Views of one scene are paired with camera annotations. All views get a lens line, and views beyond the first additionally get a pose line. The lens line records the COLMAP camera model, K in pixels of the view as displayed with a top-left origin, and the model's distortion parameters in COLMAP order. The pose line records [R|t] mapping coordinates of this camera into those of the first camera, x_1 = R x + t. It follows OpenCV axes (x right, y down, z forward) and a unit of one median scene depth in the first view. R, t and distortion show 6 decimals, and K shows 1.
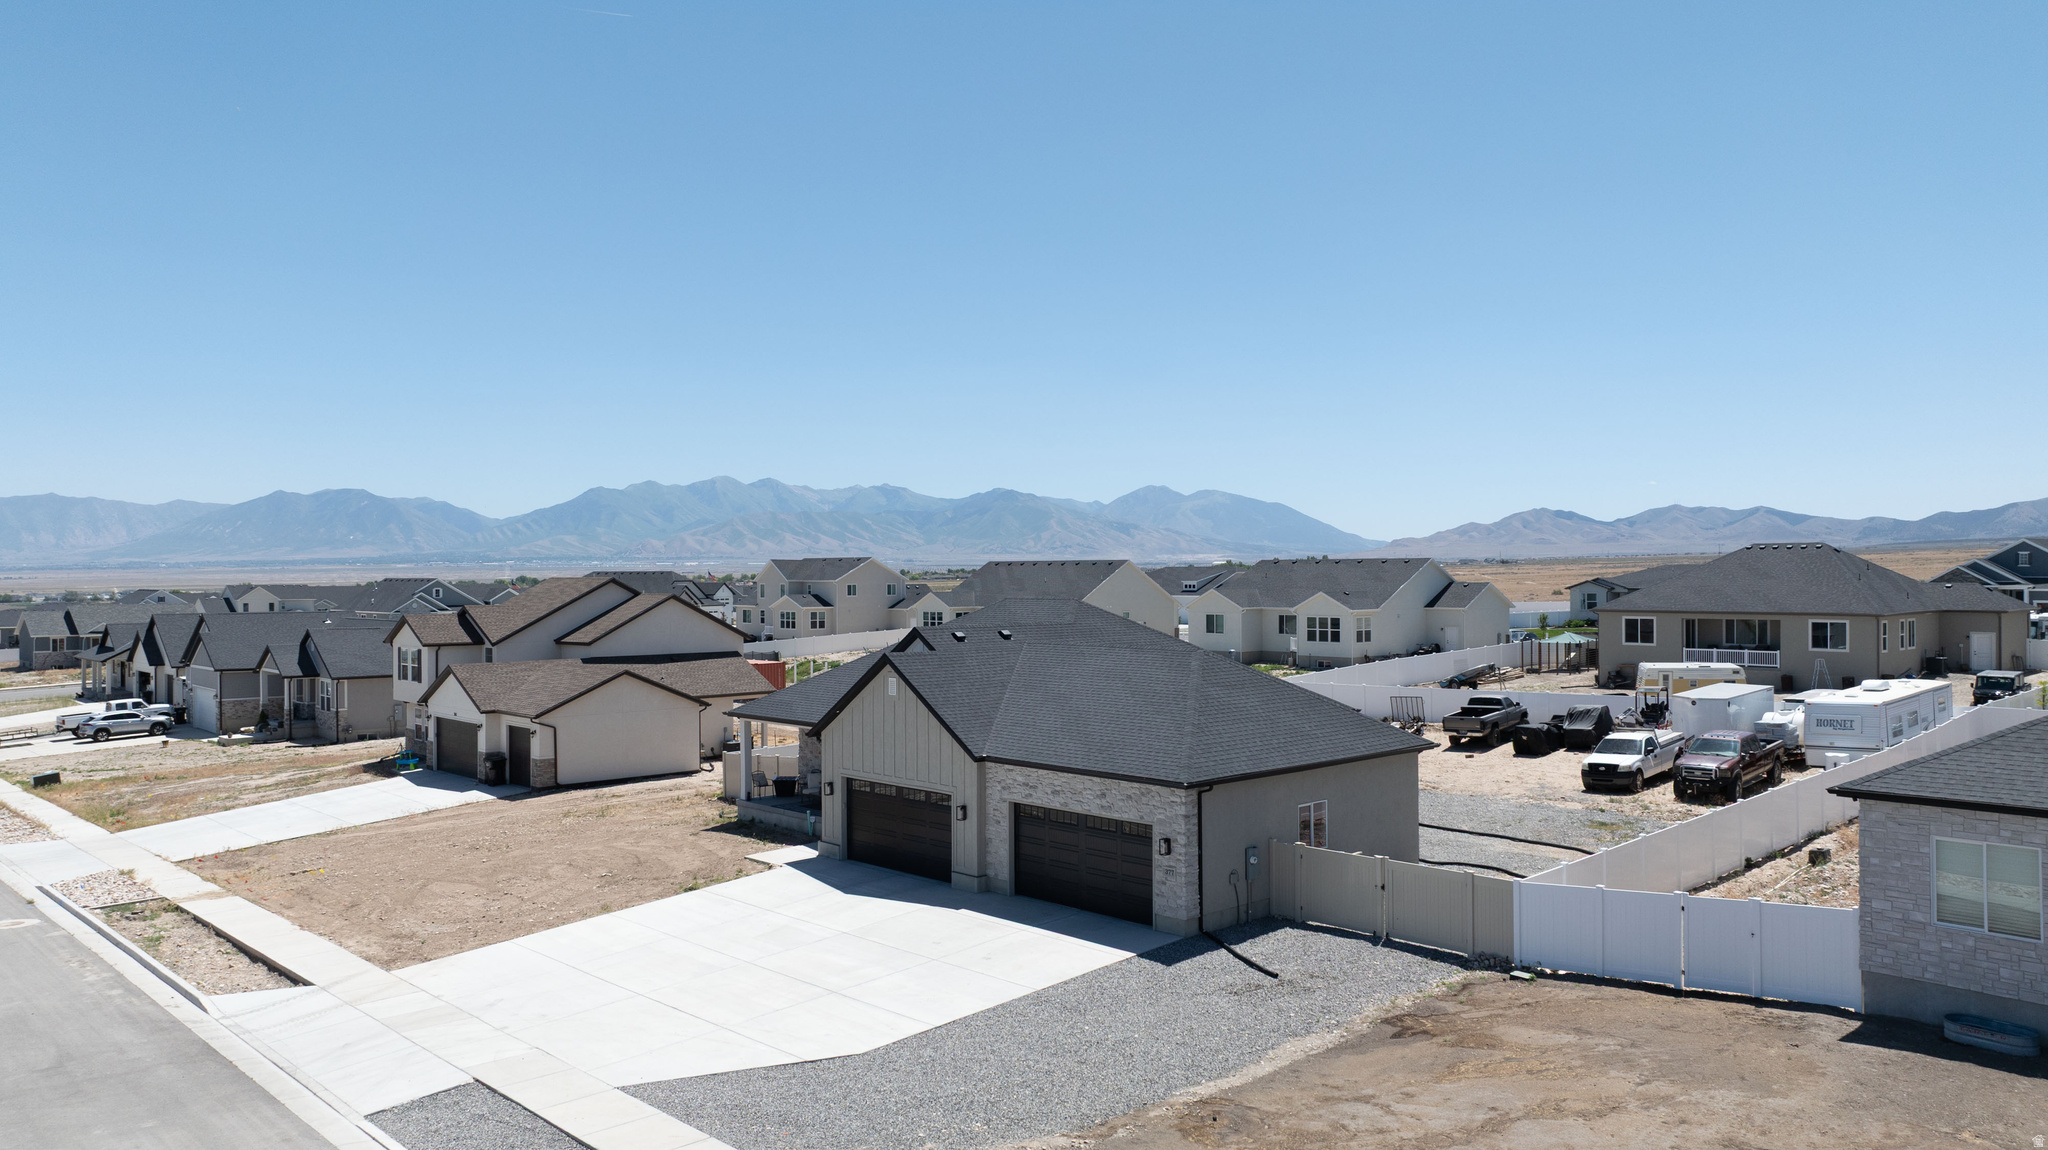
lens RADIAL K [[1439.5, 0, 1027.4], [0, 1439.5, 566.4], [0, 0, 1]] dist [-0.030708, 0.025326]
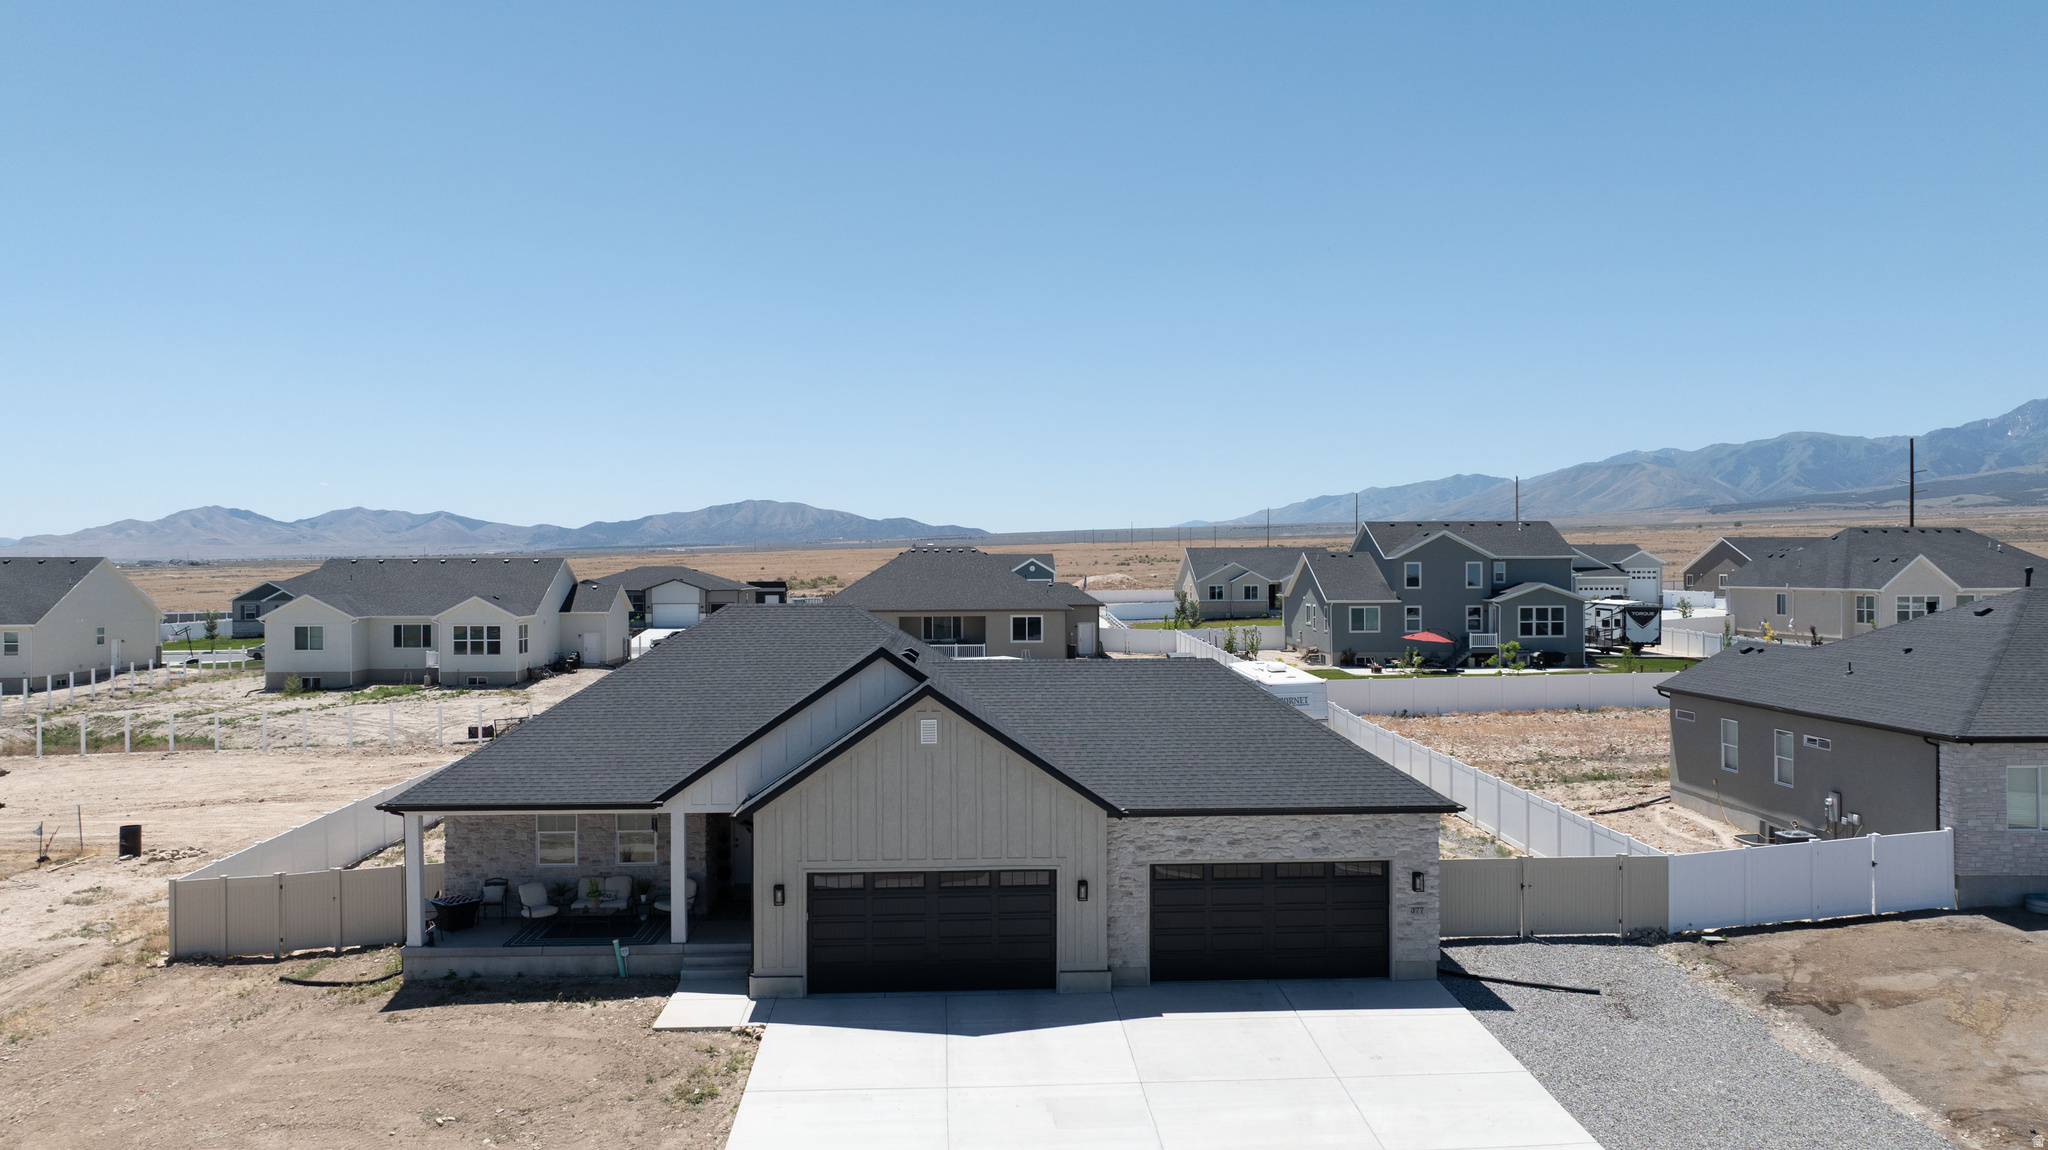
lens RADIAL K [[1439.5, 0, 1026.7], [0, 1439.5, 564.0], [0, 0, 1]] dist [-0.030708, 0.025326]
pose [[0.649176, 0.004922, 0.760622, -0.418107], [-0.002163, 0.999987, -0.004625, 0.002921], [-0.760635, 0.001357, 0.649179, 0.351067]]
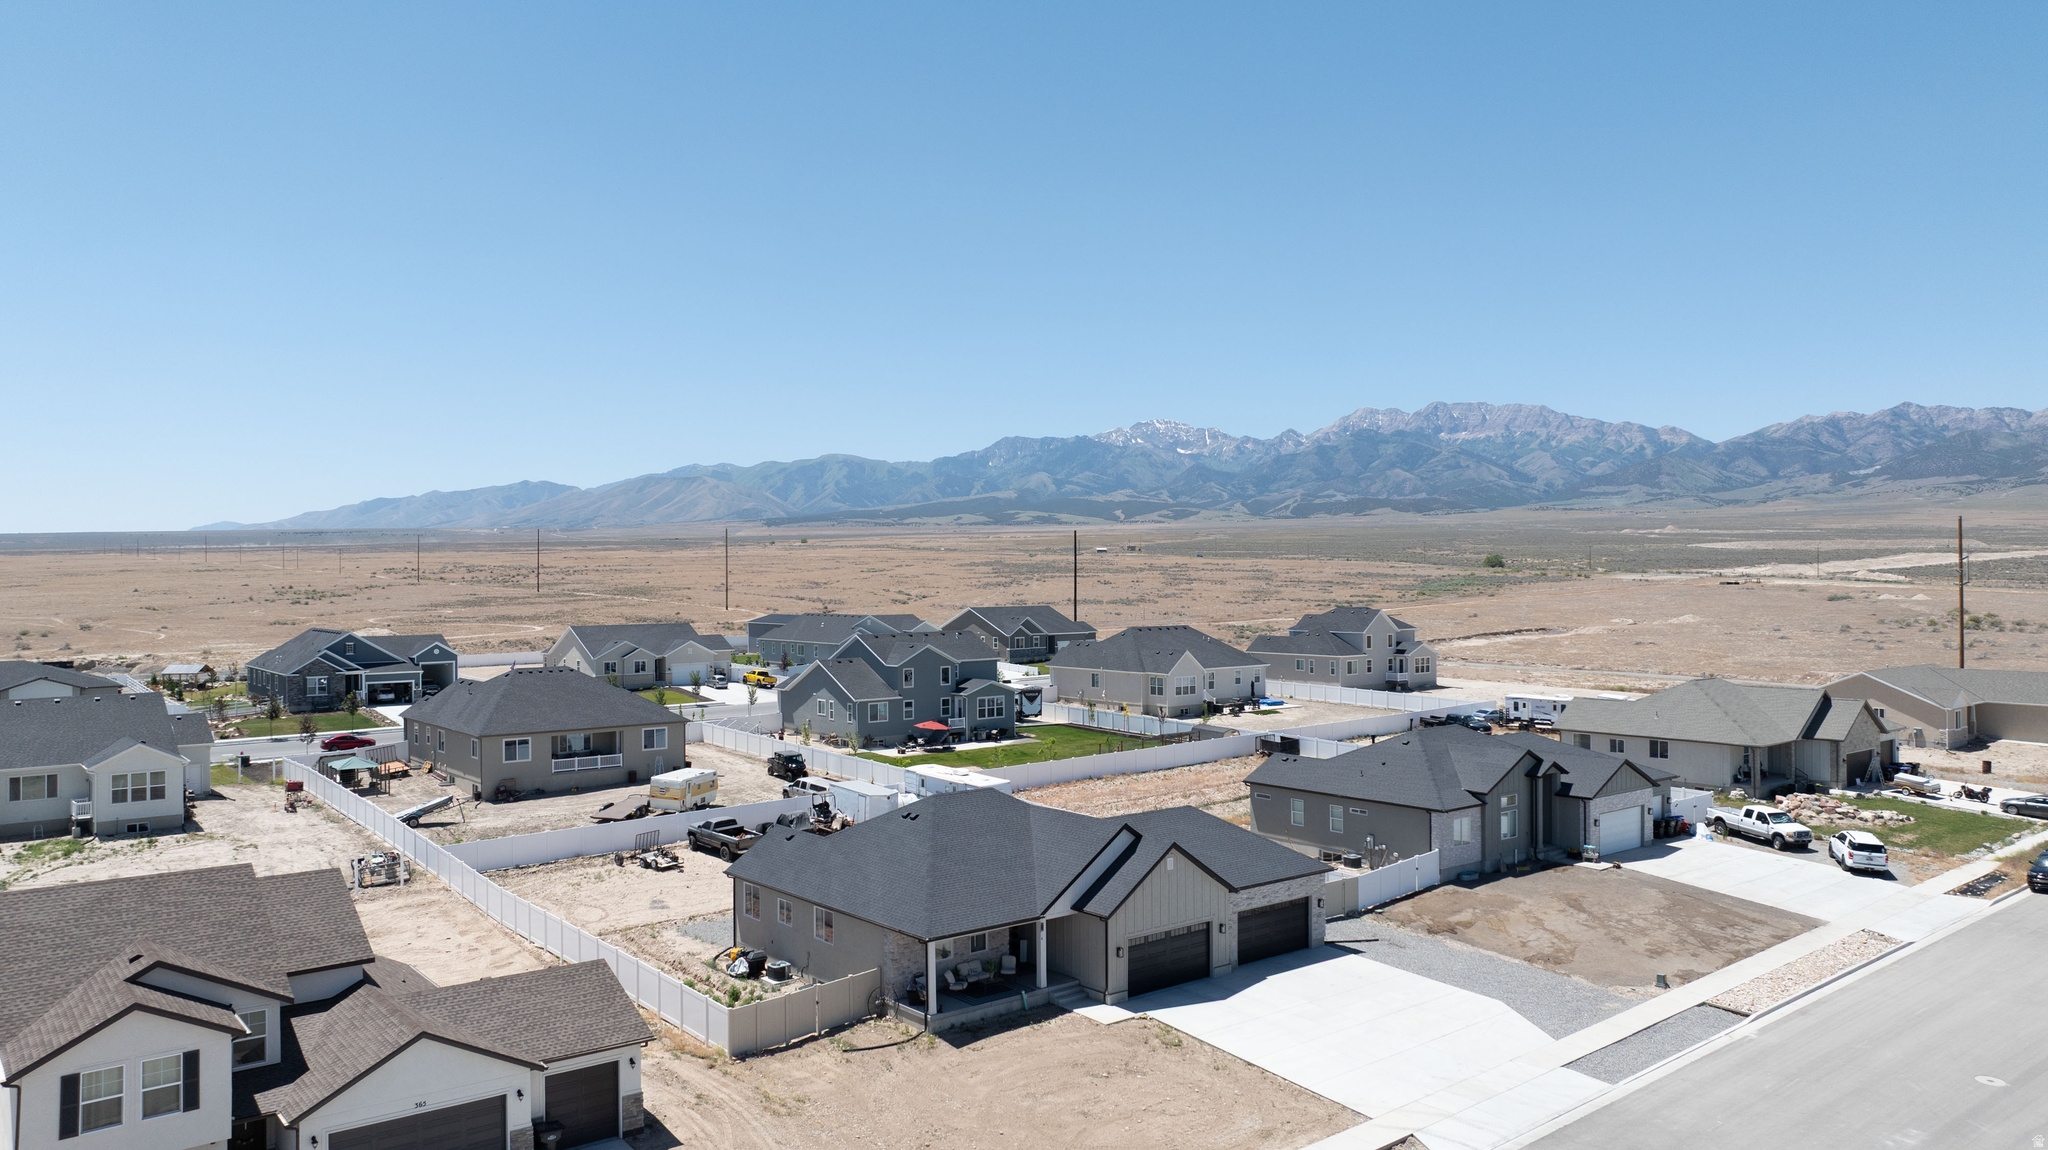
lens RADIAL K [[1439.5, 0, 1029.7], [0, 1439.5, 563.0], [0, 0, 1]] dist [-0.030708, 0.025326]
pose [[0.073827, 0.010108, 0.997220, -1.105571], [0.000636, 0.999948, -0.010183, -0.147767], [-0.997271, 0.001386, 0.073816, 0.720401]]
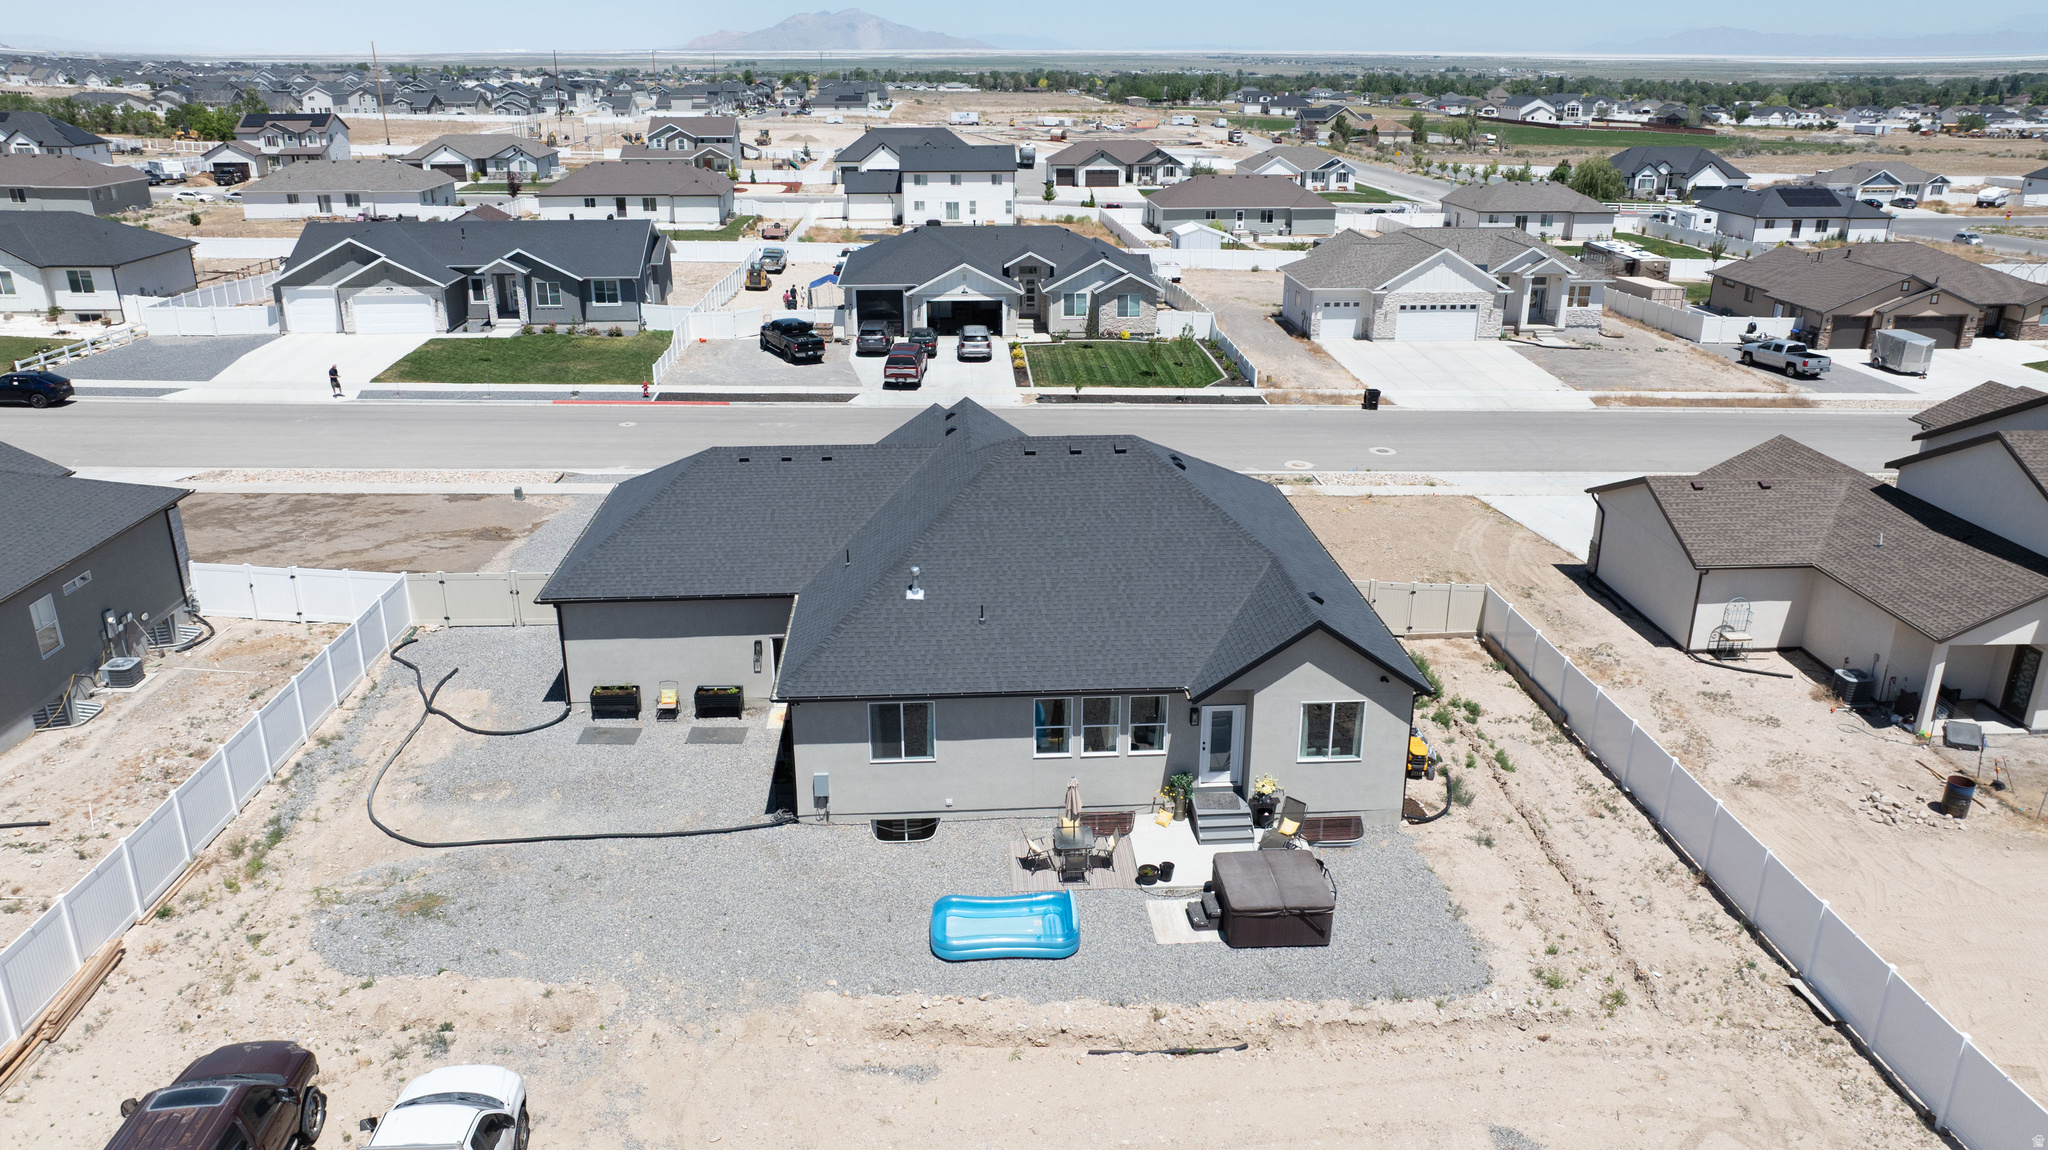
lens RADIAL K [[1439.5, 0, 1025.8], [0, 1439.5, 575.6], [0, 0, 1]] dist [-0.030708, 0.025326]
pose [[-0.642676, 0.271747, -0.716325, 0.521719], [0.005797, 0.936679, 0.350140, -0.155648], [0.766116, 0.220874, -0.603557, 1.258059]]
